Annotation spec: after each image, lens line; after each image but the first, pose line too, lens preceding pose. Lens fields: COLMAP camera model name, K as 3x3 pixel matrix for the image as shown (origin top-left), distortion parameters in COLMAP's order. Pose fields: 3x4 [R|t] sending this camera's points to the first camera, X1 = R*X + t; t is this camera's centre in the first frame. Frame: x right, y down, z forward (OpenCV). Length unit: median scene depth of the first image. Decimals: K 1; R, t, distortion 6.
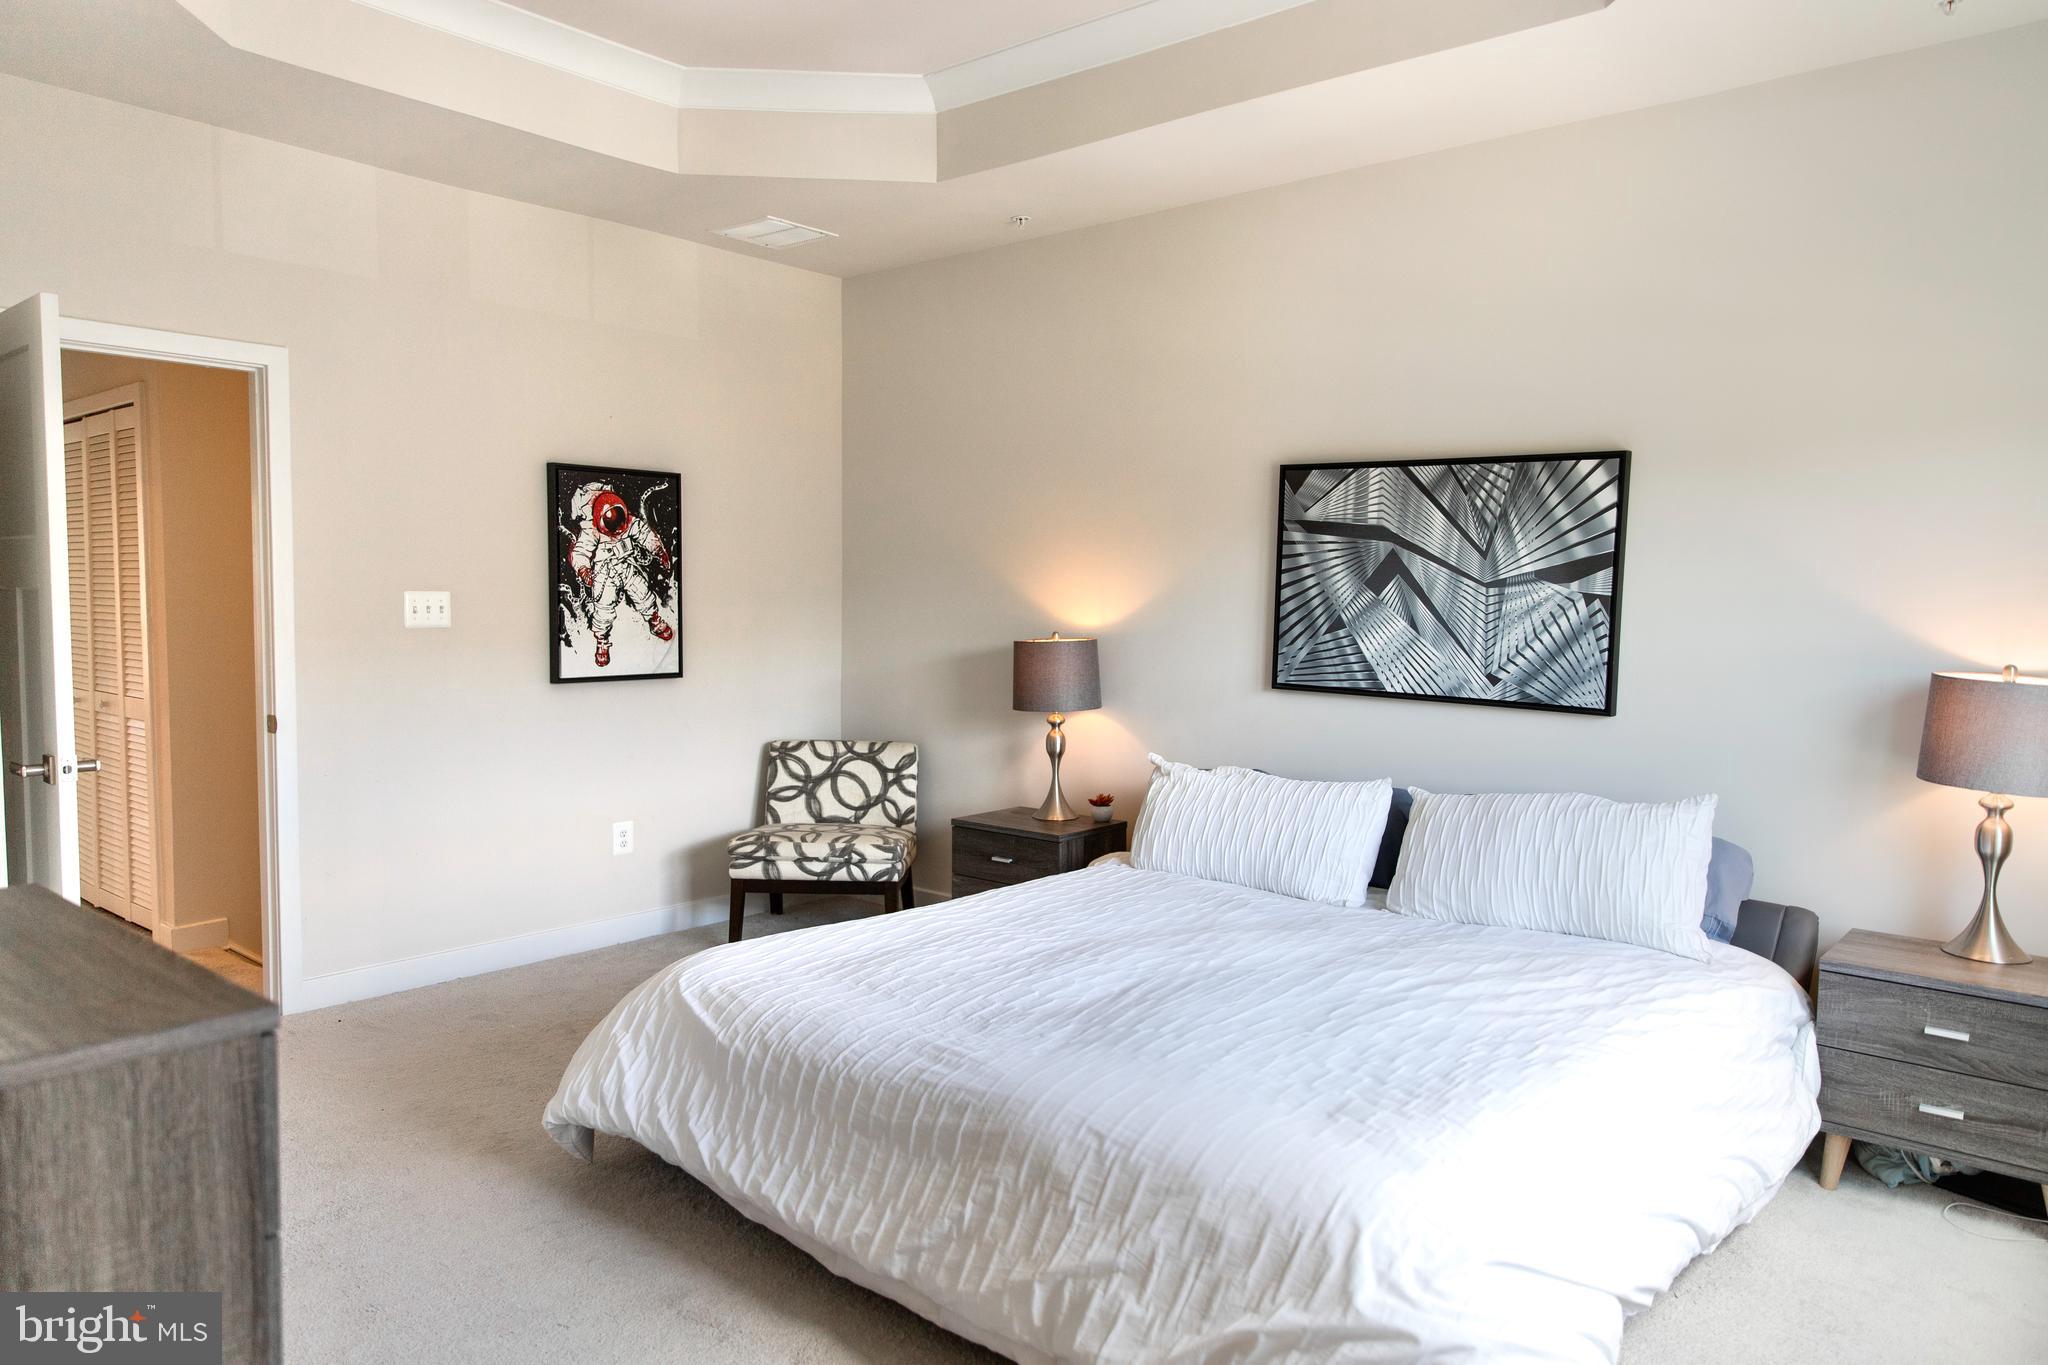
lens RADIAL K [[1367.9, 0, 1024.4], [0, 1367.9, 686.1], [0, 0, 1]] dist [0.014377, -0.005785]
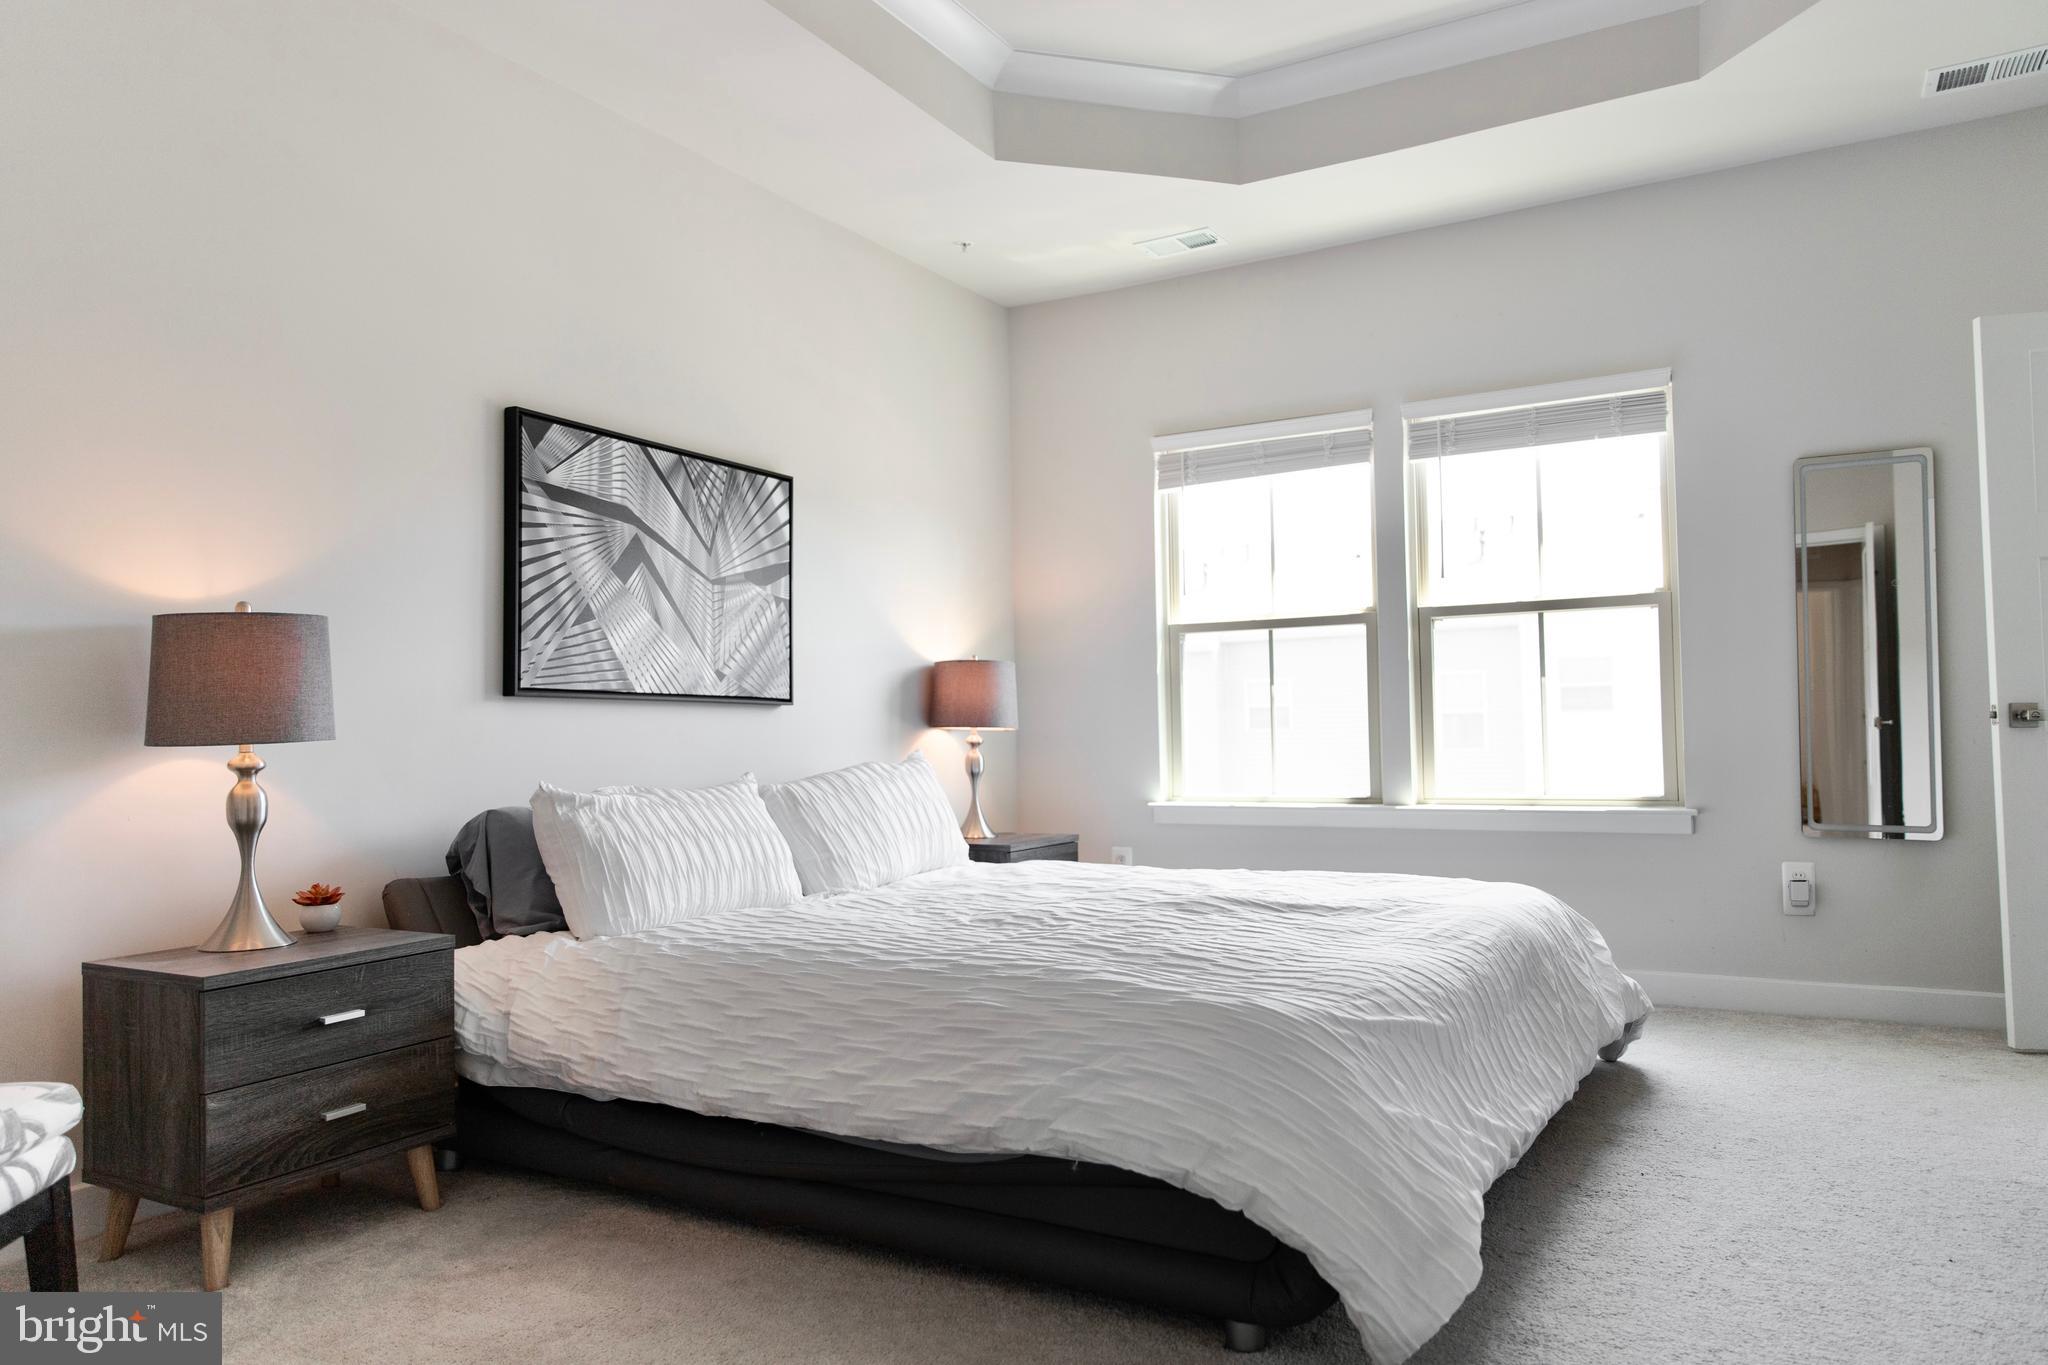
lens RADIAL K [[1367.9, 0, 1022.3], [0, 1367.9, 681.6], [0, 0, 1]] dist [0.014377, -0.005785]
pose [[-0.172241, 0.023818, 0.984767, -0.675270], [0.082647, 0.996532, -0.009647, 0.027133], [-0.981582, 0.079726, -0.173612, 0.935455]]
